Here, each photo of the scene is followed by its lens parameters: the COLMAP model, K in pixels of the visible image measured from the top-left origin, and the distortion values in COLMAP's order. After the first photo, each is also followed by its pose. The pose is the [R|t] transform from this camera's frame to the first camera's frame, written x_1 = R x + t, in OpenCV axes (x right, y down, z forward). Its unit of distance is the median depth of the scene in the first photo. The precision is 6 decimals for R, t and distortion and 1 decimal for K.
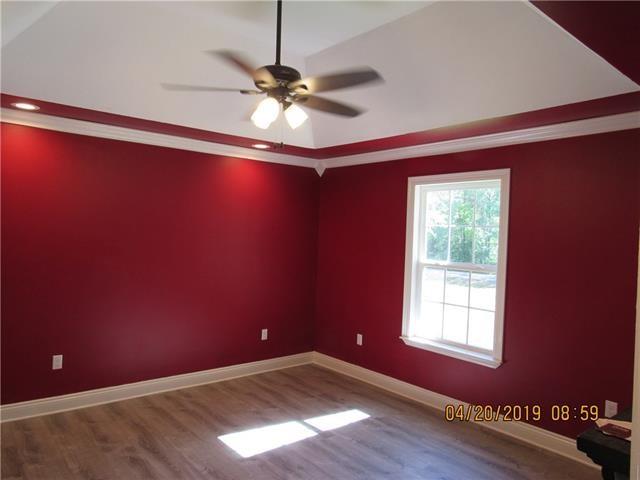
lens RADIAL K [[468.9, 0, 320.0], [0, 468.9, 240.0], [0, 0, 1]] dist [-0.014395, -0.003235]
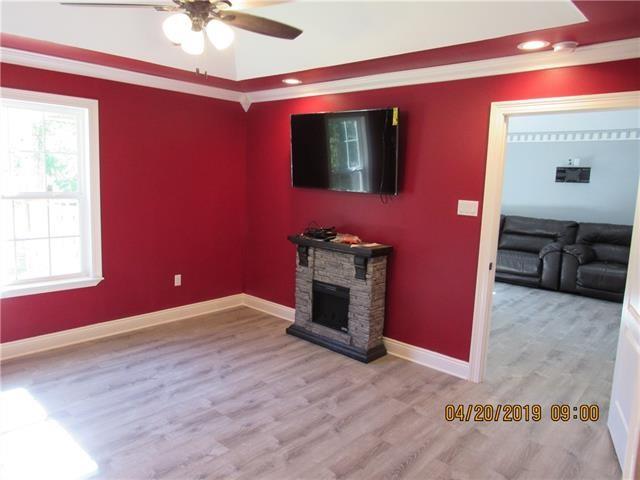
lens RADIAL K [[457.0, 0, 320.0], [0, 457.0, 240.0], [0, 0, 1]] dist [0.025623, -0.000795]
pose [[-0.144258, -0.182083, 0.972643, -0.759819], [-0.031747, 0.983270, 0.179364, -0.043628], [-0.989031, -0.005004, -0.147626, 0.653790]]
